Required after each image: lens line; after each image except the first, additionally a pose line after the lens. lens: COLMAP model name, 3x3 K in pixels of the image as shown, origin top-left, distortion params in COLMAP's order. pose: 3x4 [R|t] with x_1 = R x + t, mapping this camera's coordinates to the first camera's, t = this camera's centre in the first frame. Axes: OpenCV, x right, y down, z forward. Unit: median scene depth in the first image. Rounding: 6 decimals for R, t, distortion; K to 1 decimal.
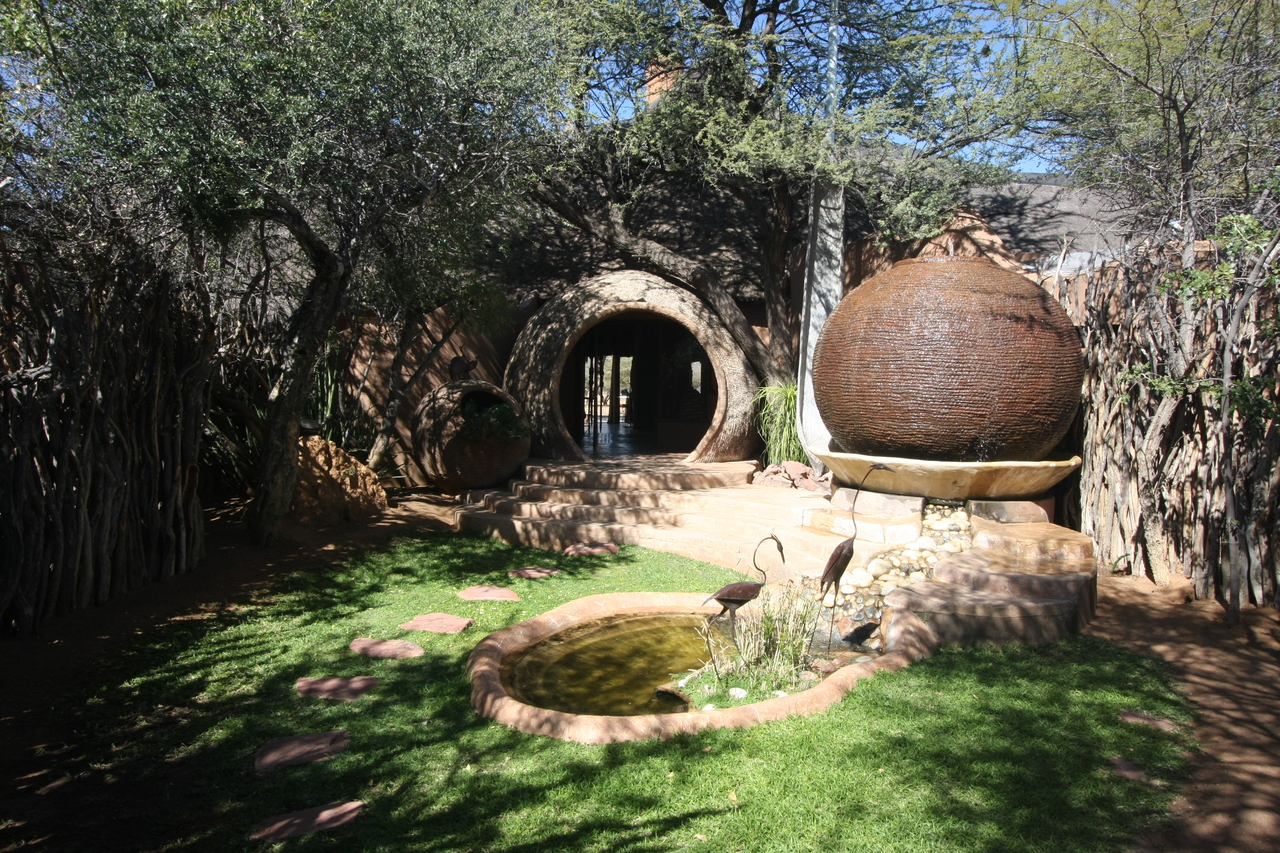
lens RADIAL K [[957.9, 0, 643.7], [0, 957.9, 419.9], [0, 0, 1]] dist [0.012075, 0.010991]
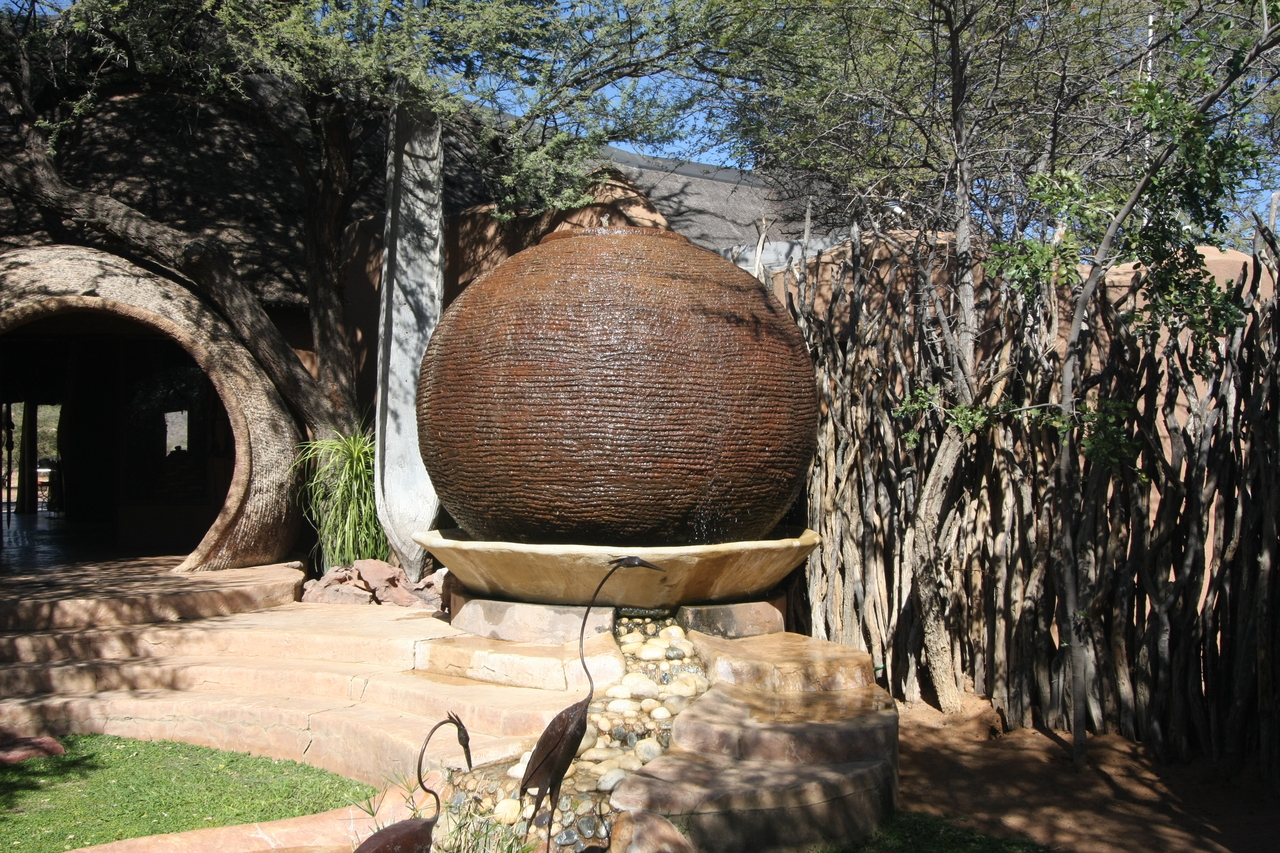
lens RADIAL K [[1237.8, 0, 640.0], [0, 1237.8, 426.5], [0, 0, 1]] dist [0.006864, 0.018154]
pose [[0.904965, -0.008250, 0.425405, -0.025257], [0.033833, 0.998041, -0.052619, 0.006184], [-0.424138, 0.062012, 0.903472, 0.219755]]
